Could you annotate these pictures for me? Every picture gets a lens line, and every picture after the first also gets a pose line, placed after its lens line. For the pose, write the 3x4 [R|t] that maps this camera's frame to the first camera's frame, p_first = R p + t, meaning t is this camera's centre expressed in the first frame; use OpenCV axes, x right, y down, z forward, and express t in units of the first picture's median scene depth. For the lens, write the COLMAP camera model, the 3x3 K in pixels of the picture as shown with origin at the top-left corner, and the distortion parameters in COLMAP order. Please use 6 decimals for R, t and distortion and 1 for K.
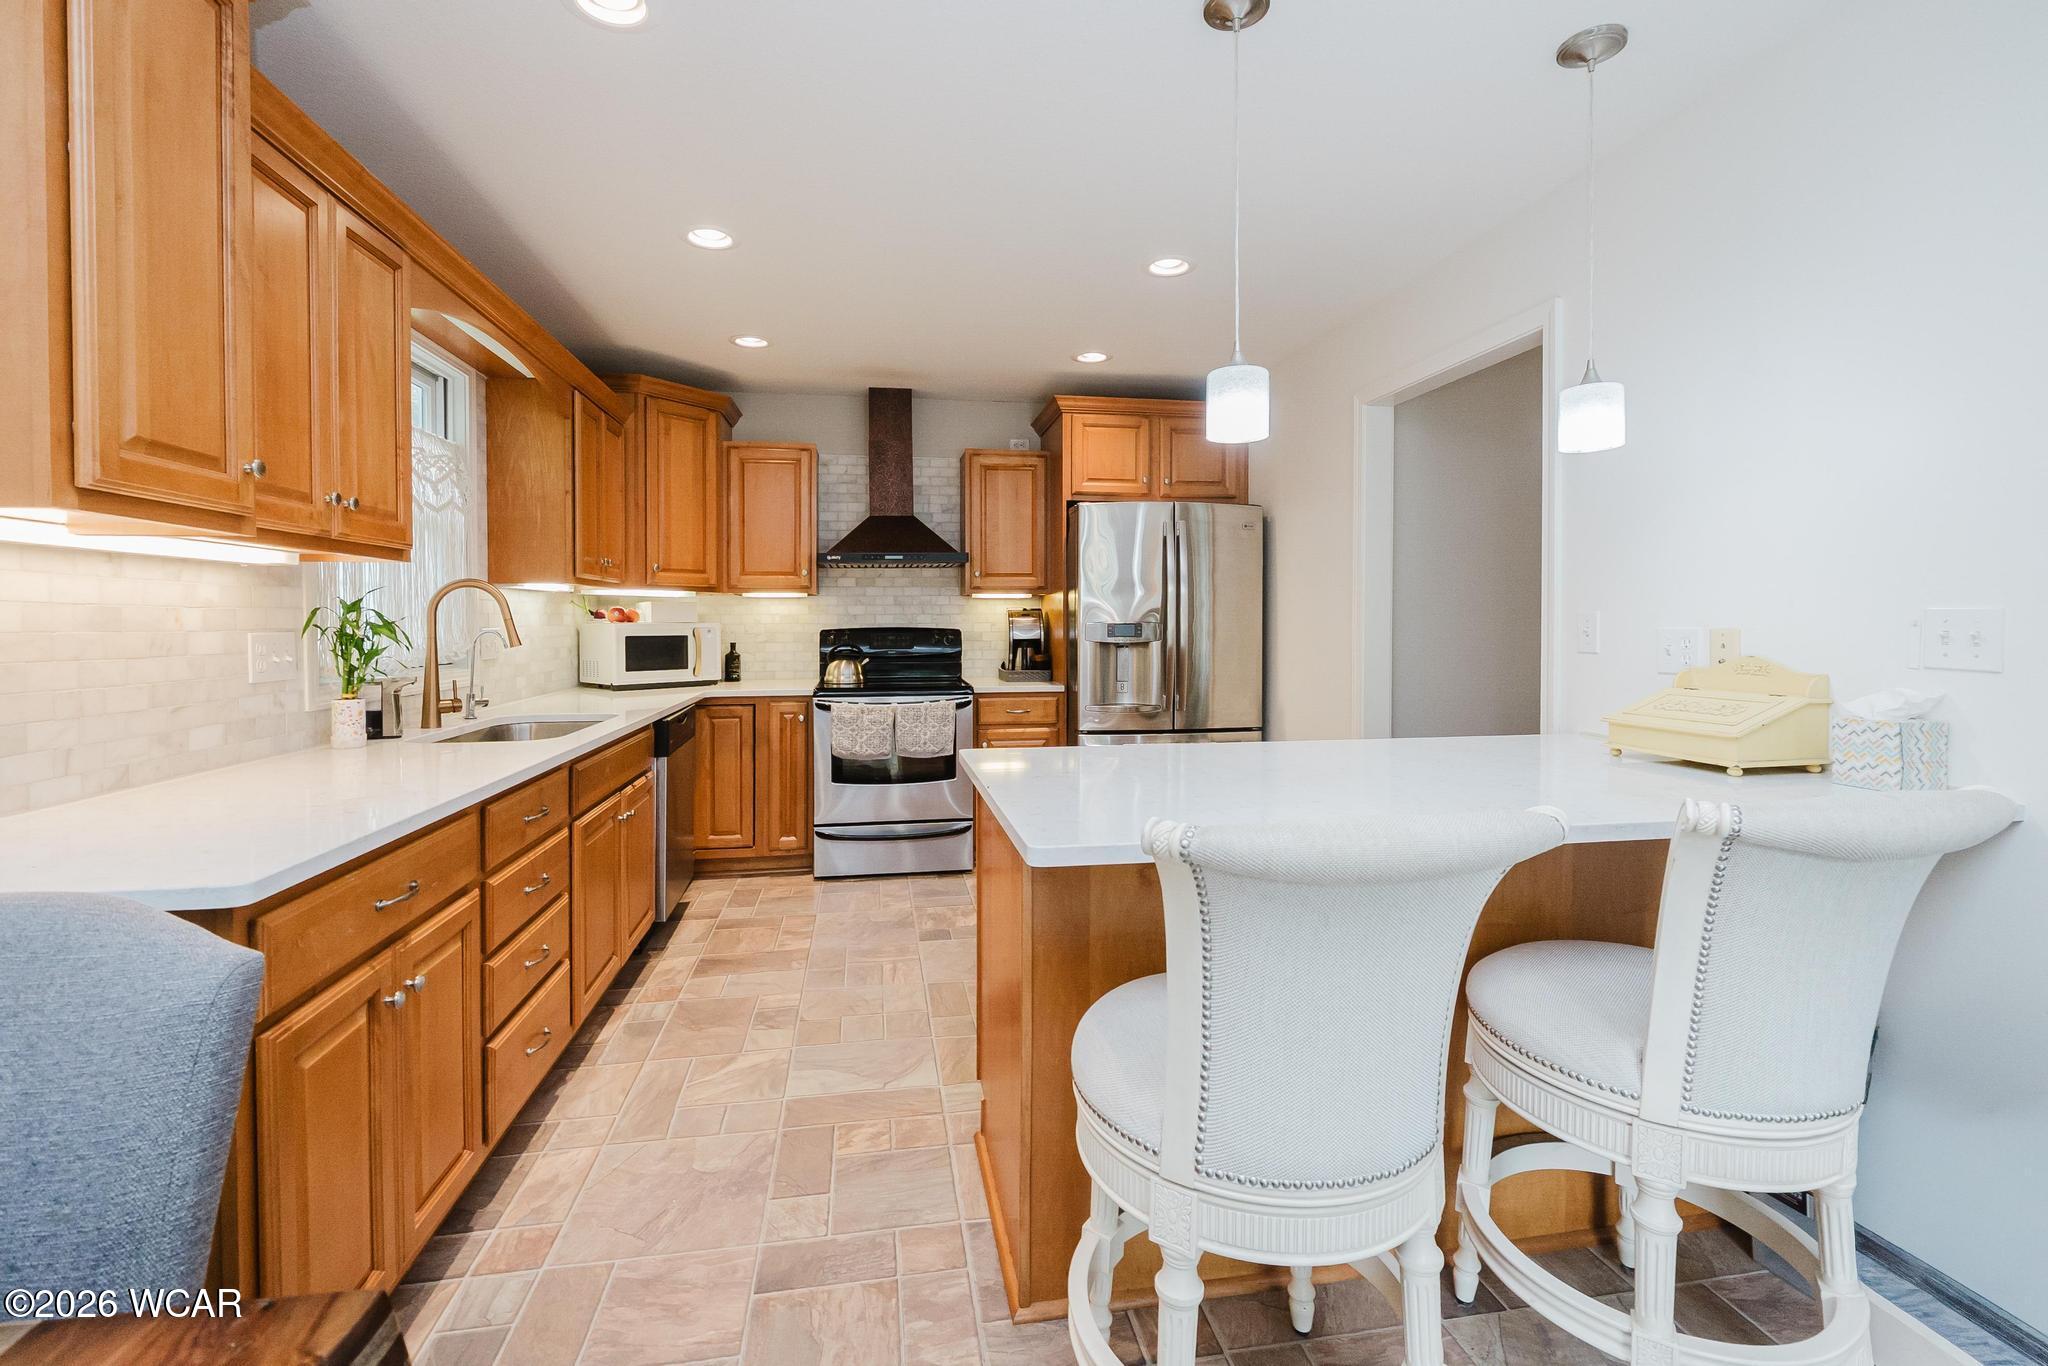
lens RADIAL K [[883.5, 0, 1019.1], [0, 883.5, 669.7], [0, 0, 1]] dist [-0.005301, -0.000624]
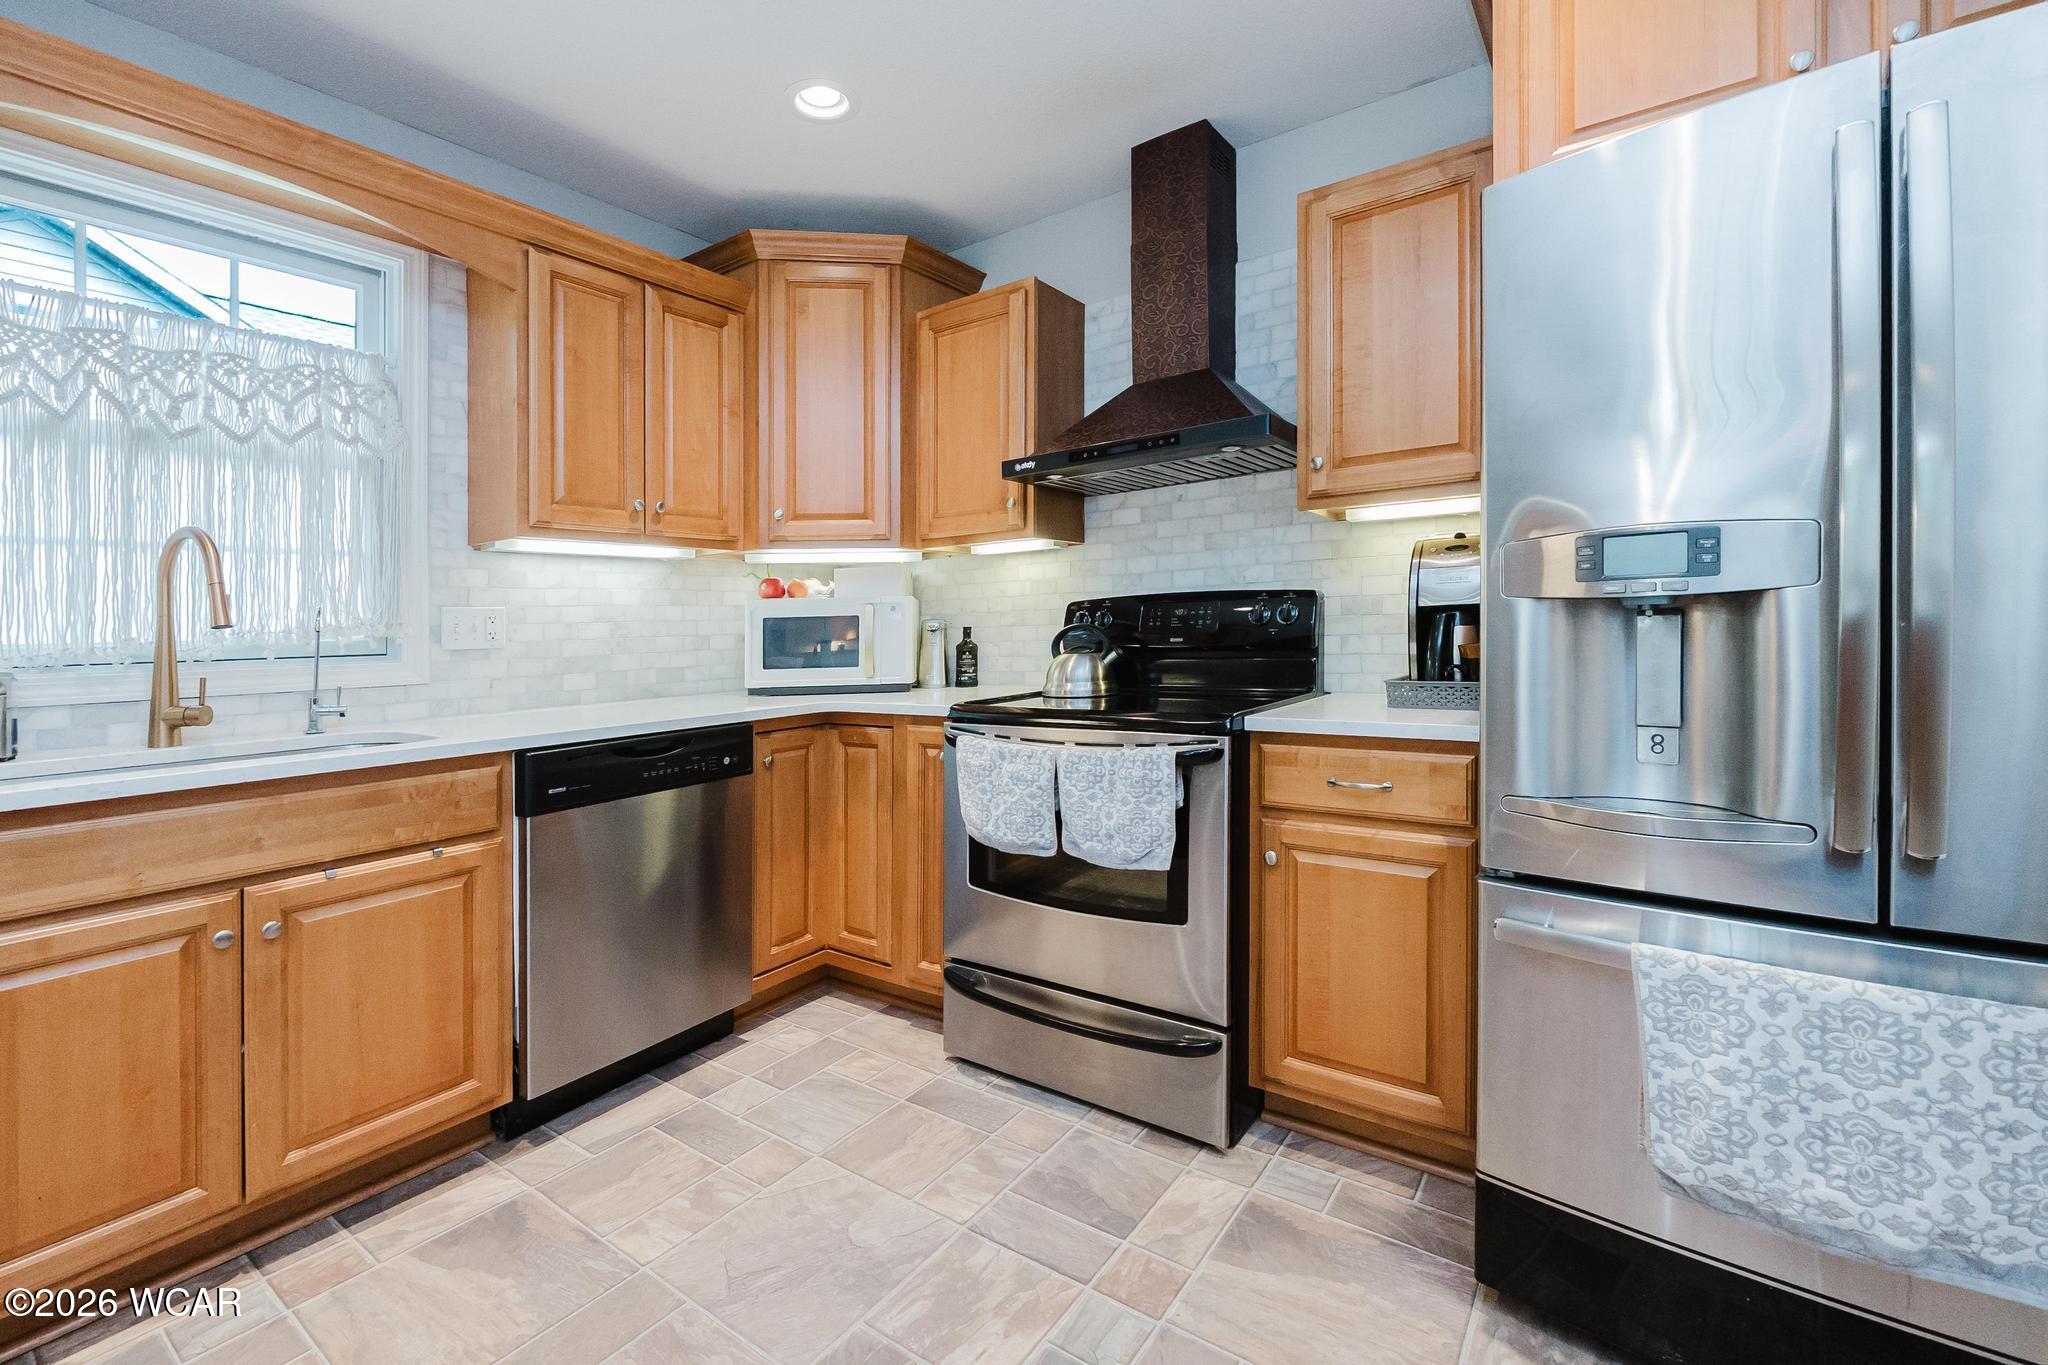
lens RADIAL K [[883.5, 0, 1006.9], [0, 883.5, 654.4], [0, 0, 1]] dist [-0.005301, -0.000624]
pose [[0.694481, 0.004621, -0.719496, 0.177939], [-0.013358, 0.999890, -0.006472, -0.007058], [0.719387, 0.014105, 0.694466, 0.622116]]
